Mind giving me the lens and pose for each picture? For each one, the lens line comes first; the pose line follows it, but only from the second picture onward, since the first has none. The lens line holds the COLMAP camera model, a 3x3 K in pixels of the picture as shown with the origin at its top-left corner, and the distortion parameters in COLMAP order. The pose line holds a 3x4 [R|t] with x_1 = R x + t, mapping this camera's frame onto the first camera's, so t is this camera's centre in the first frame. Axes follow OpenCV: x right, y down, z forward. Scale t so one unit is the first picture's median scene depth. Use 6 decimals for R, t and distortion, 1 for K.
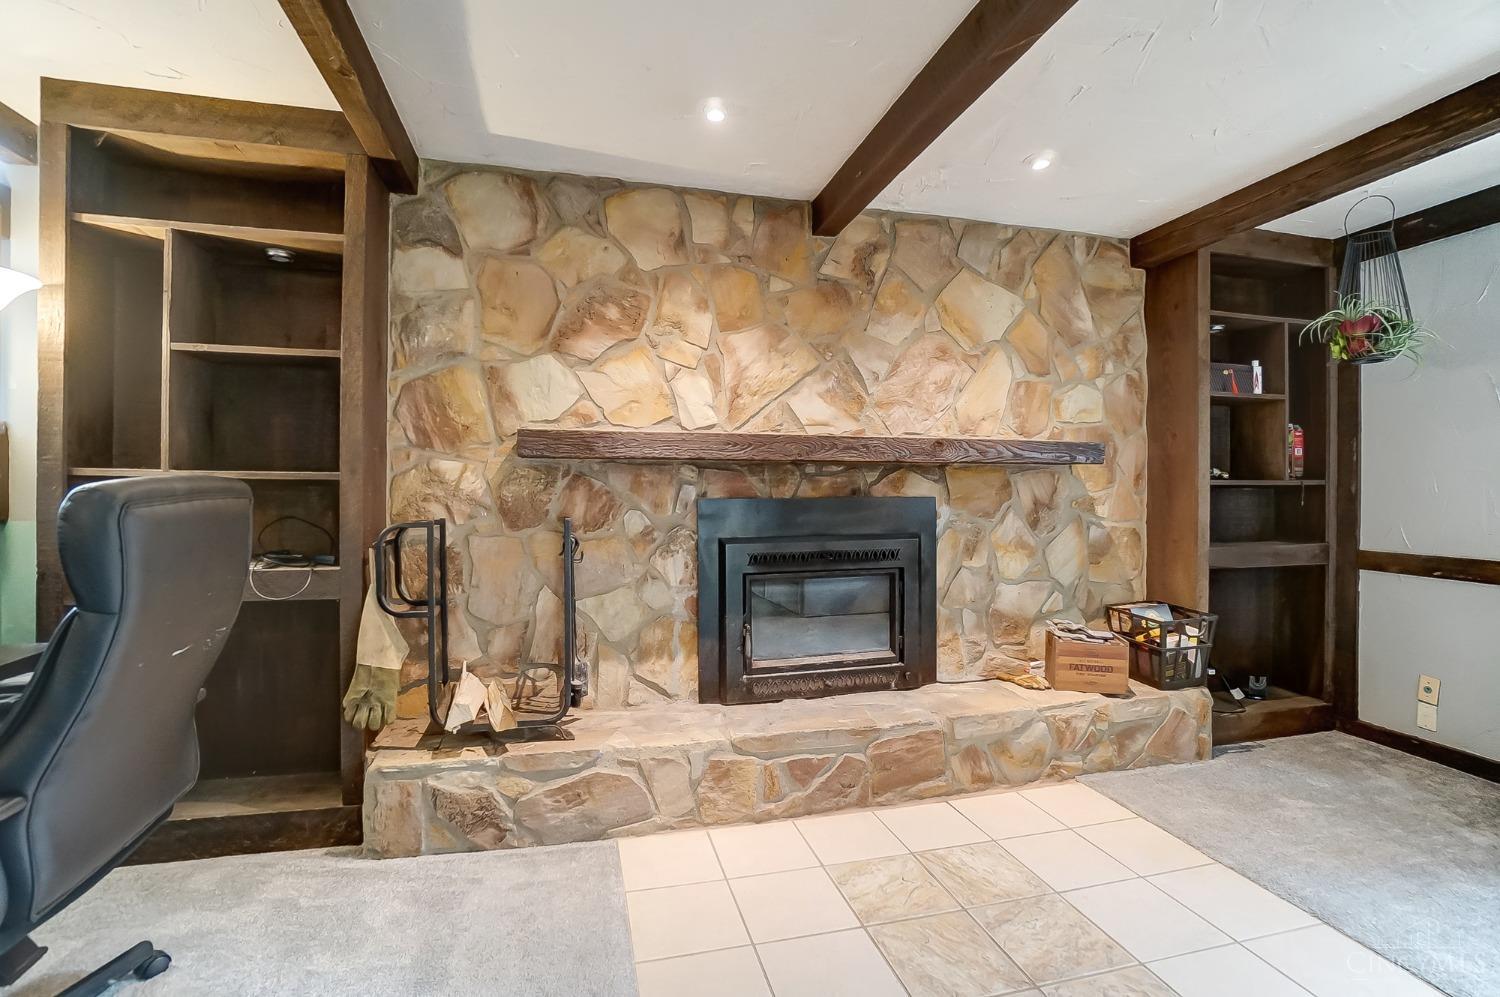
lens RADIAL K [[730.2, 0, 780.2], [0, 730.2, 492.8], [0, 0, 1]] dist [-0.039631, 0.022774]
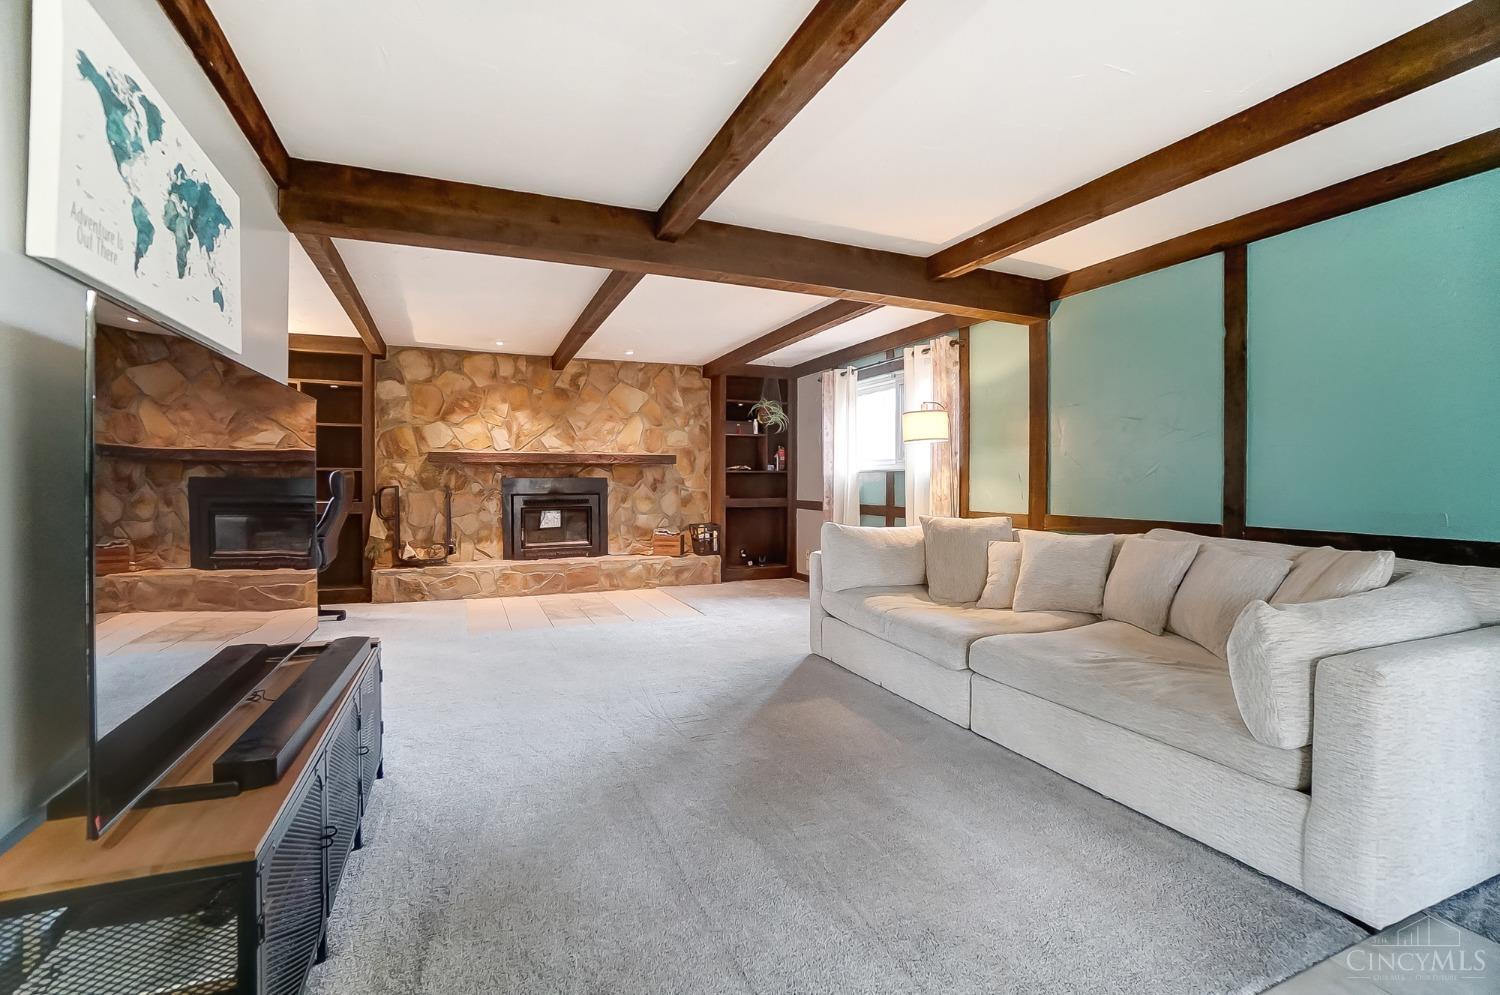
lens RADIAL K [[672.7, 0, 744.0], [0, 672.7, 489.9], [0, 0, 1]] dist [-0.026012, 0.000365]
pose [[0.993106, -0.005026, 0.117108, 0.438017], [0.004372, 0.999973, 0.005839, 0.037921], [-0.117134, -0.005287, 0.993102, -1.372361]]
